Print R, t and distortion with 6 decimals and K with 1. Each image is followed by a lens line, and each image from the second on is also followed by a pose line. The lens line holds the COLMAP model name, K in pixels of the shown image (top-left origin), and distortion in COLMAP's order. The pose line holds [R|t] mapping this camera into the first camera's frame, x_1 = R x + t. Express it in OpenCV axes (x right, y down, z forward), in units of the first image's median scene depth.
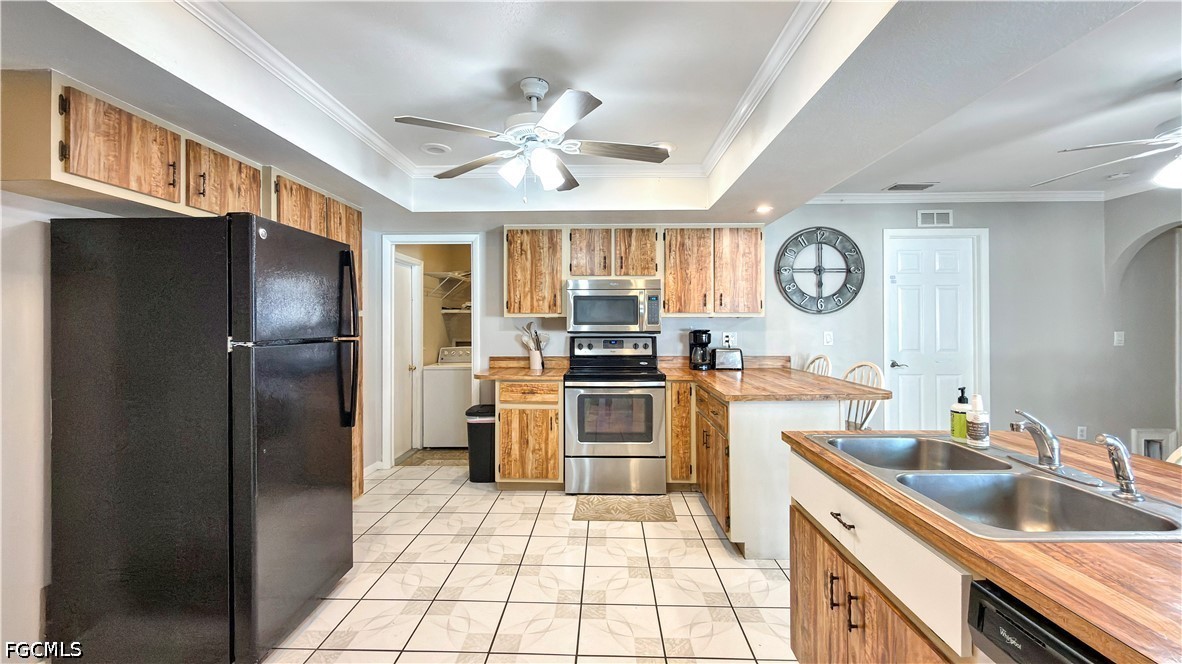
lens RADIAL K [[480.7, 0, 586.5], [0, 480.7, 319.1], [0, 0, 1]] dist [0.004708, 0.000032]
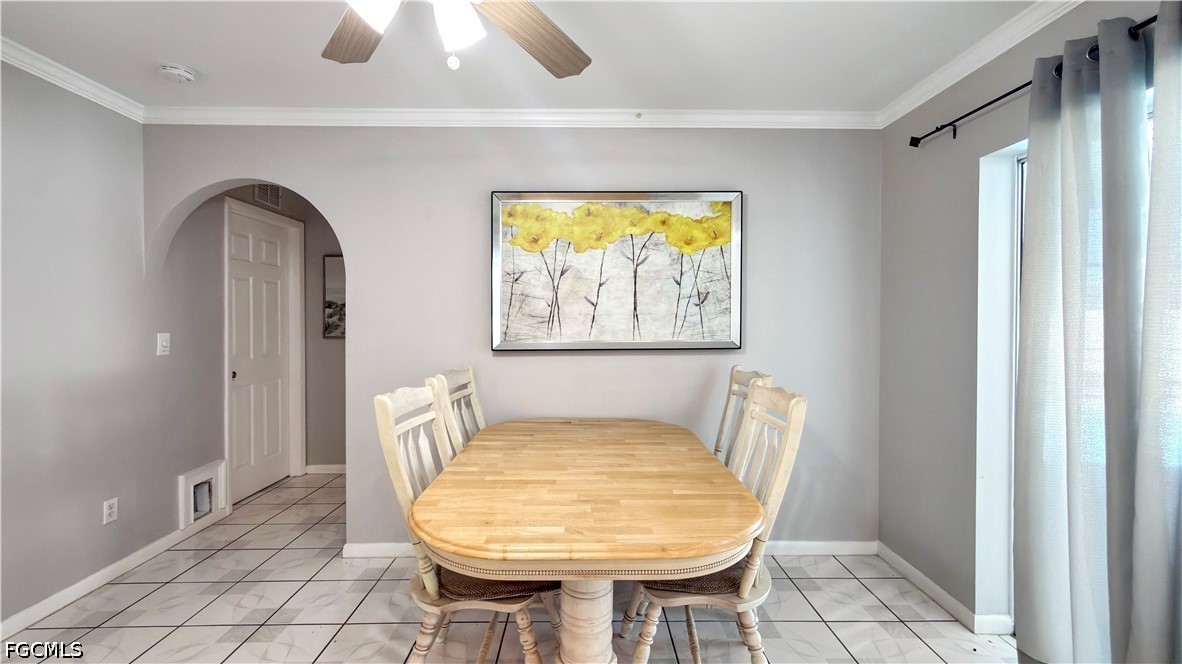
lens RADIAL K [[480.7, 0, 591.8], [0, 480.7, 321.4], [0, 0, 1]] dist [0.004708, 0.000032]
pose [[-0.050757, -0.003394, 0.998705, 0.430883], [-0.005054, 0.999982, 0.003141, 0.004567], [-0.998698, -0.004888, -0.050773, 0.466261]]
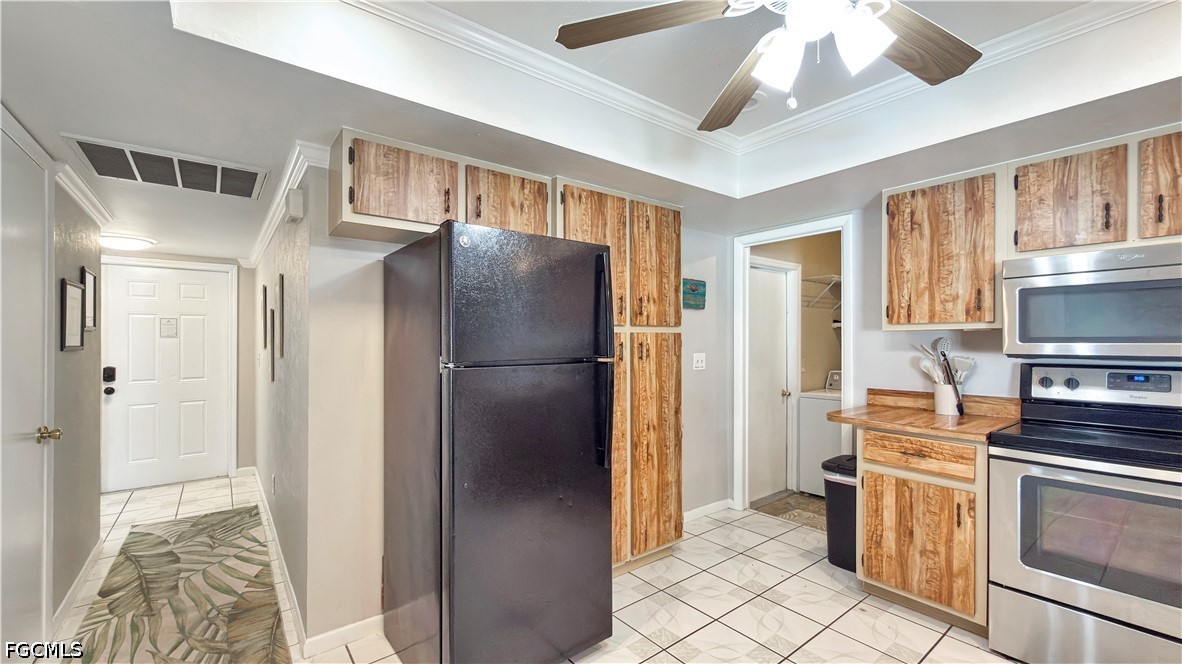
lens RADIAL K [[480.7, 0, 591.4], [0, 480.7, 344.1], [0, 0, 1]] dist [0.004708, 0.000032]
pose [[0.646797, 0.003453, -0.762654, 0.075276], [0.009542, 0.999875, 0.012620, 0.002208], [0.762602, -0.015439, 0.646683, 0.275044]]
